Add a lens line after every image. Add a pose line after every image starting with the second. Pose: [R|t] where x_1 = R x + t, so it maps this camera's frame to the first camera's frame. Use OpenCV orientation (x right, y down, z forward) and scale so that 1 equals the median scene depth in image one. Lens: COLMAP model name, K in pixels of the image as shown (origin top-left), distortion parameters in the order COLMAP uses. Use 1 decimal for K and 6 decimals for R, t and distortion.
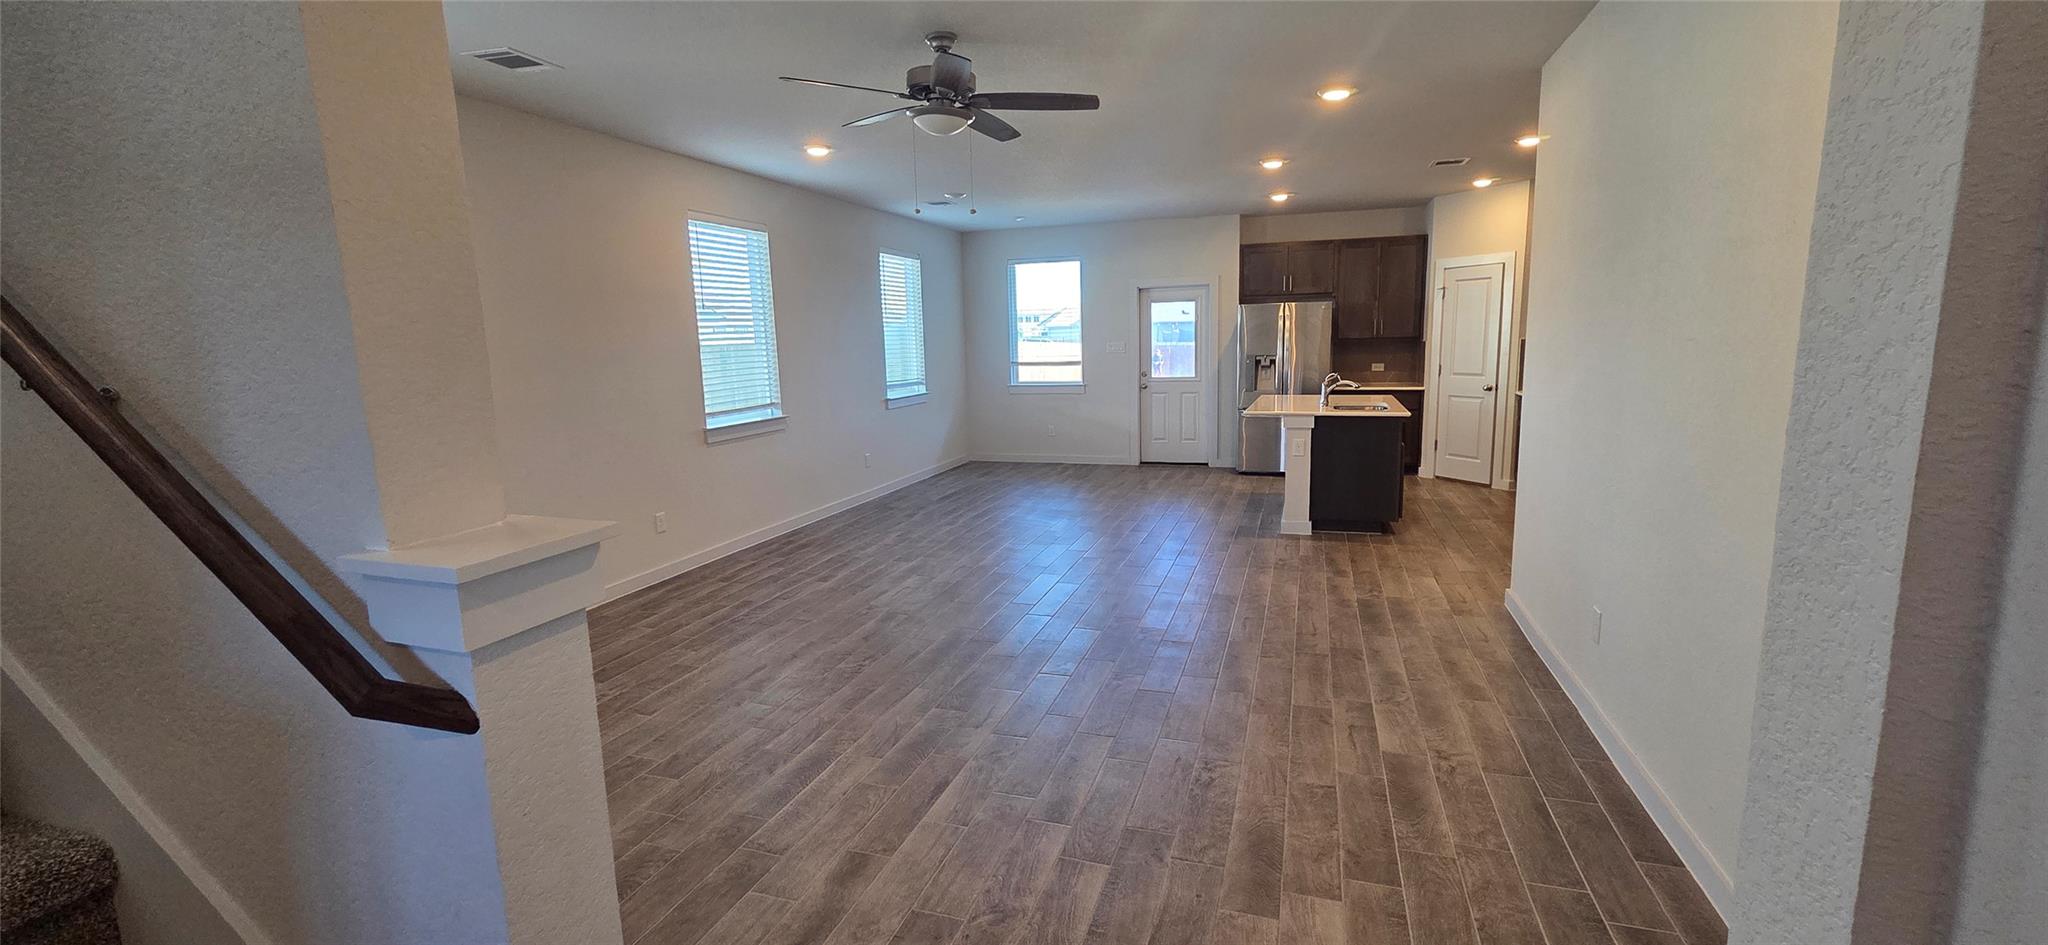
lens RADIAL K [[839.2, 0, 1026.6], [0, 839.2, 469.5], [0, 0, 1]] dist [0.001561, 0.000283]
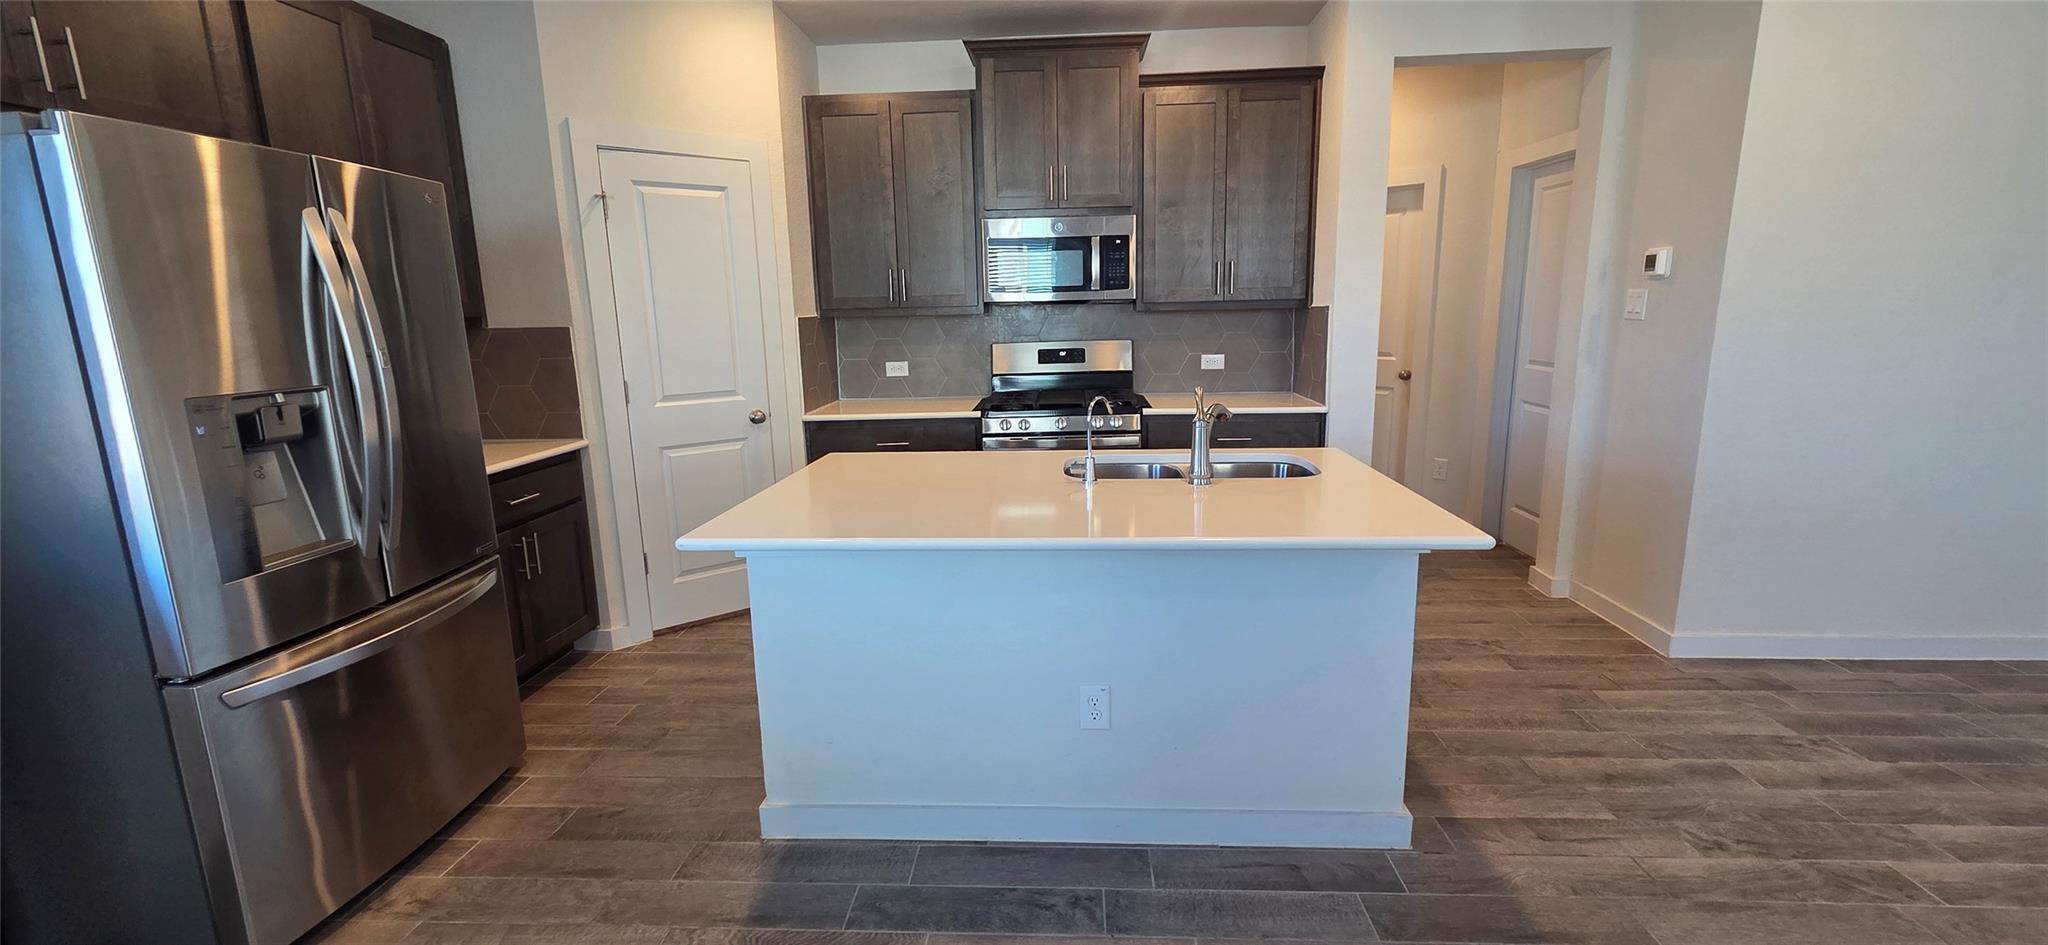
lens RADIAL K [[839.2, 0, 1026.6], [0, 839.2, 469.5], [0, 0, 1]] dist [0.001561, 0.000283]
pose [[-0.260655, -0.155375, 0.952847, 0.047460], [0.177889, 0.962336, 0.205585, -0.219402], [-0.948902, 0.223088, -0.223198, 1.501903]]
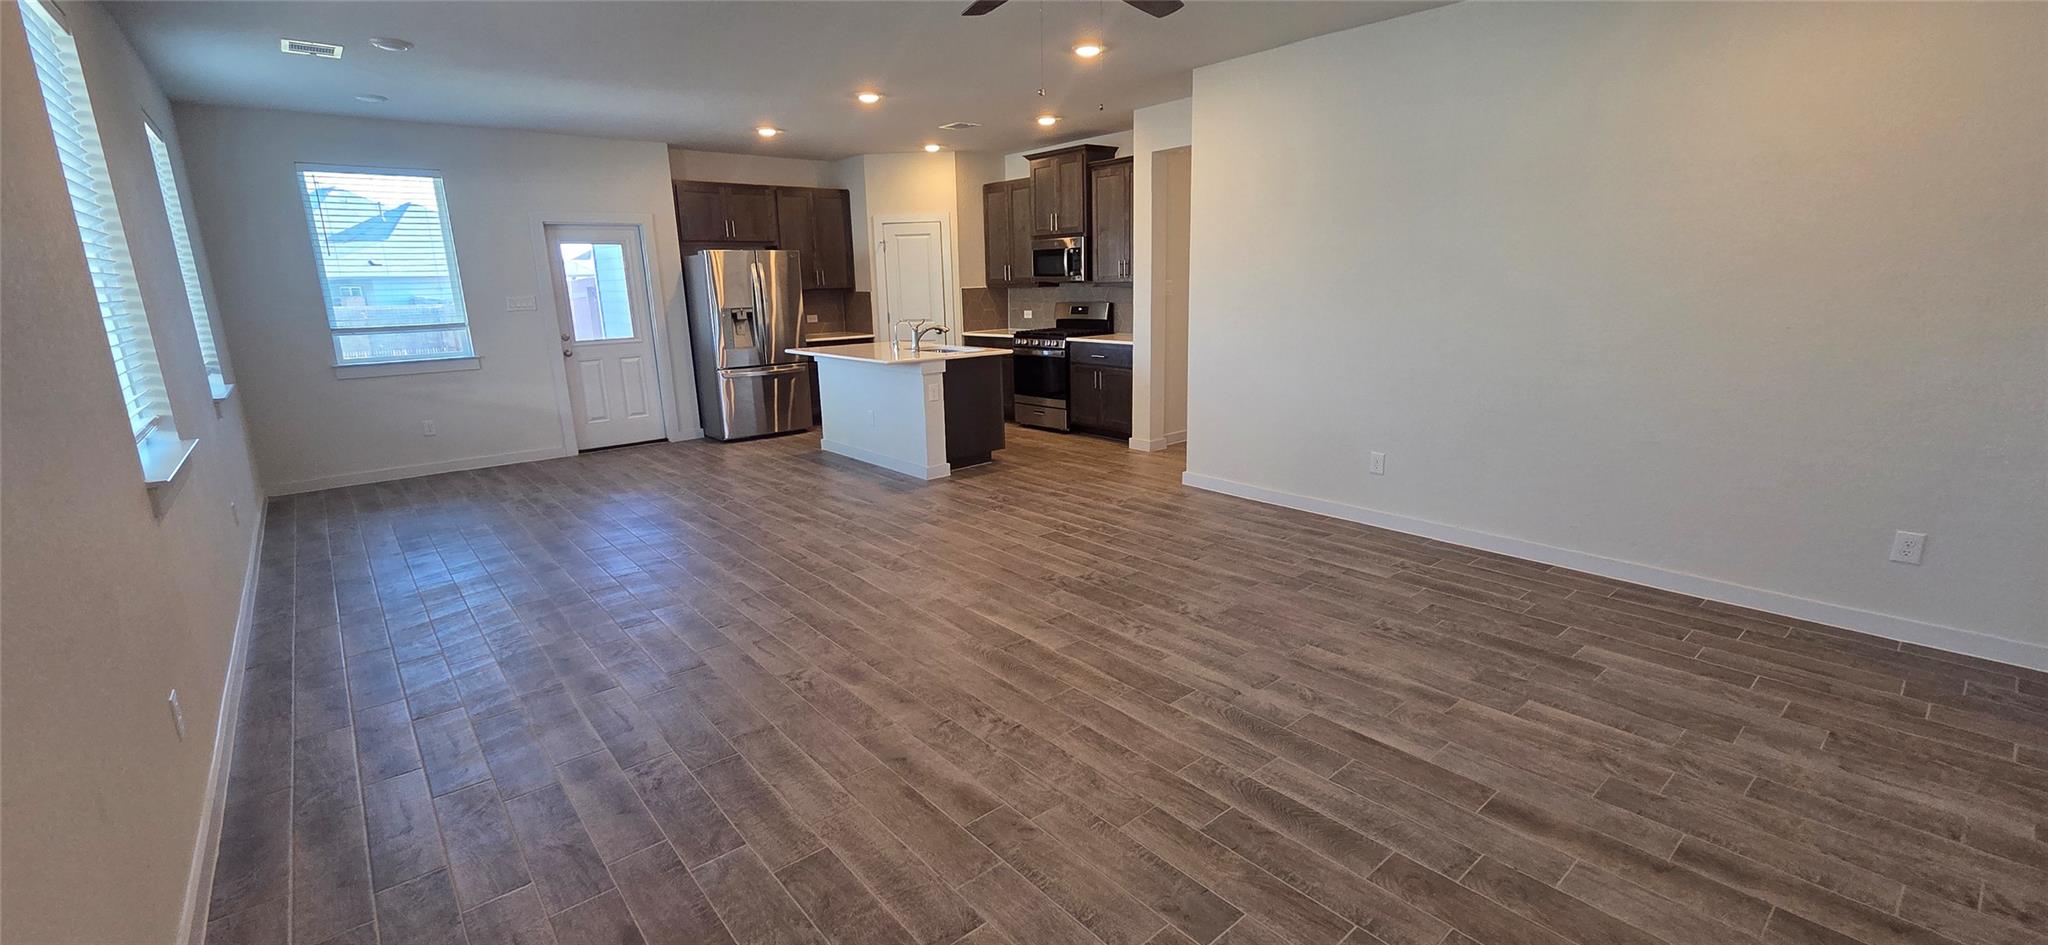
lens RADIAL K [[839.2, 0, 1026.6], [0, 839.2, 469.5], [0, 0, 1]] dist [0.001561, 0.000283]
pose [[0.520544, -0.177102, 0.835265, -0.592758], [0.143295, 0.982498, 0.119017, -0.048774], [-0.841724, 0.057736, 0.536812, 0.454868]]
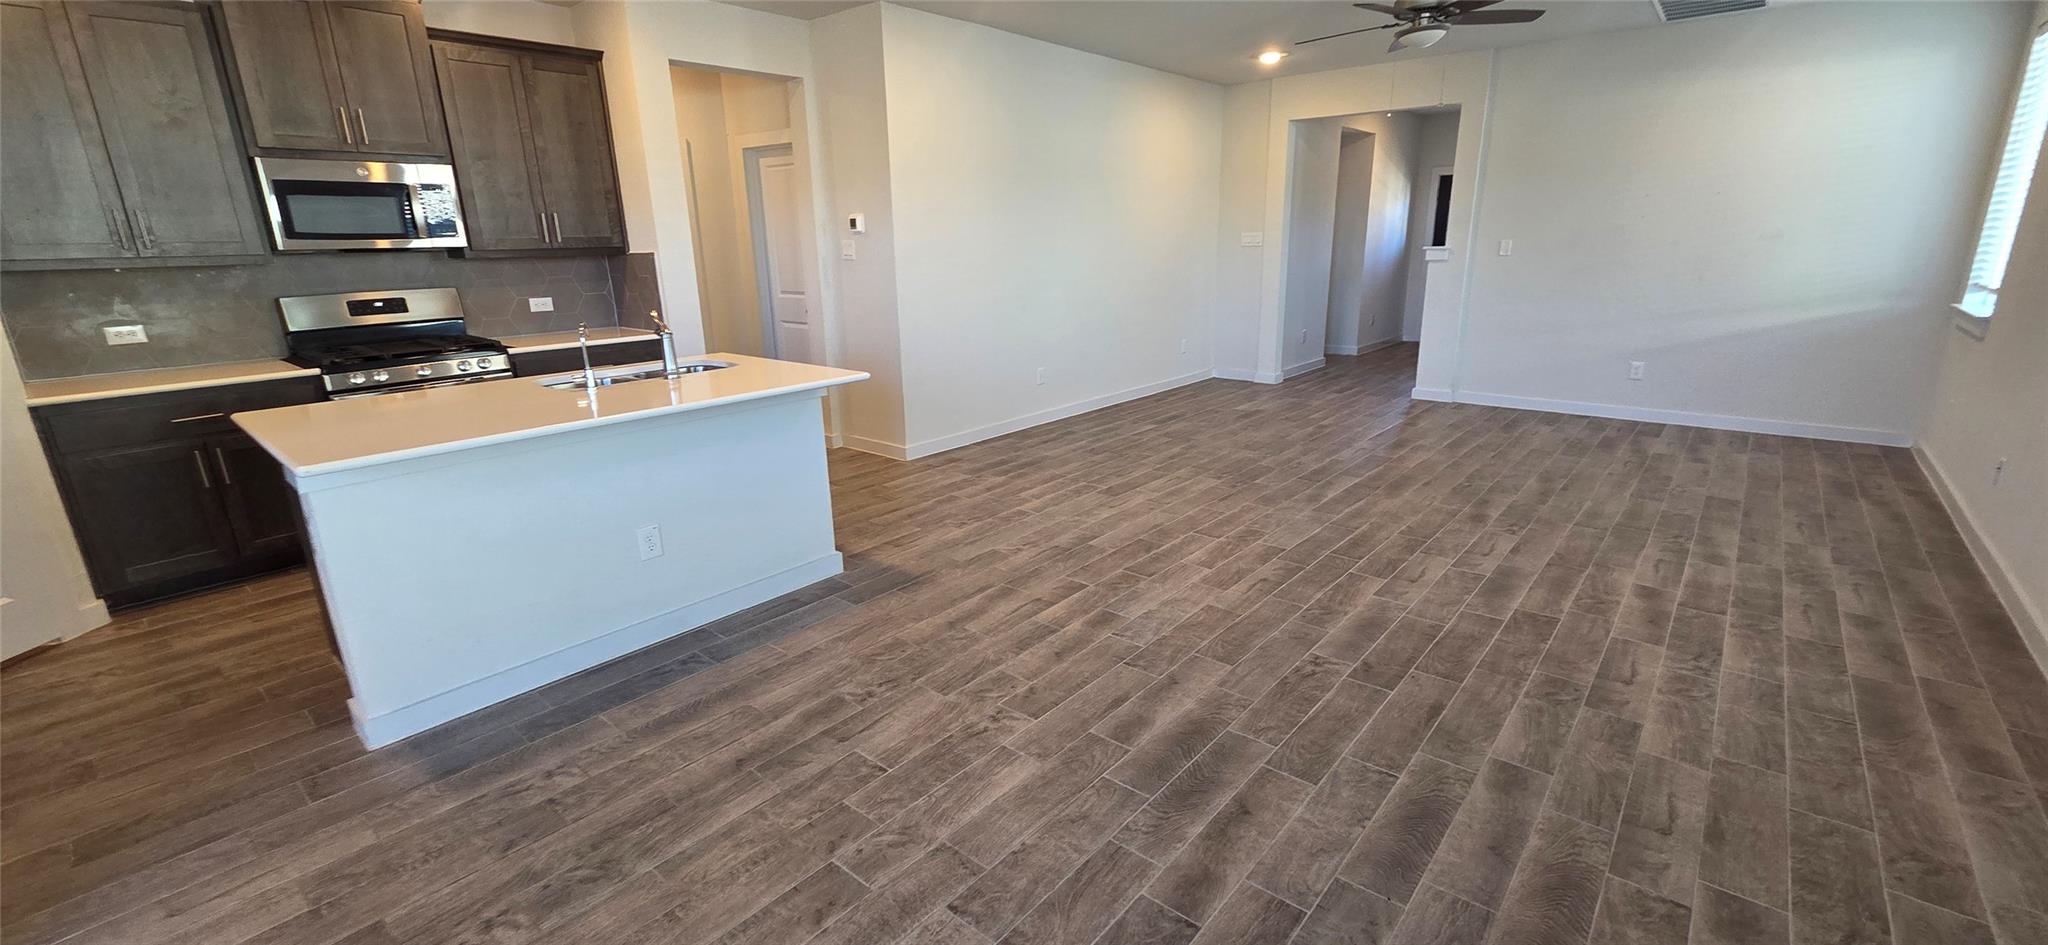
lens RADIAL K [[839.2, 0, 1026.6], [0, 839.2, 469.5], [0, 0, 1]] dist [0.001561, 0.000283]
pose [[-0.924836, -0.059428, 0.375694, -0.045299], [0.101786, 0.913030, 0.394988, -0.266170], [-0.366494, 0.403539, -0.838355, 1.789522]]
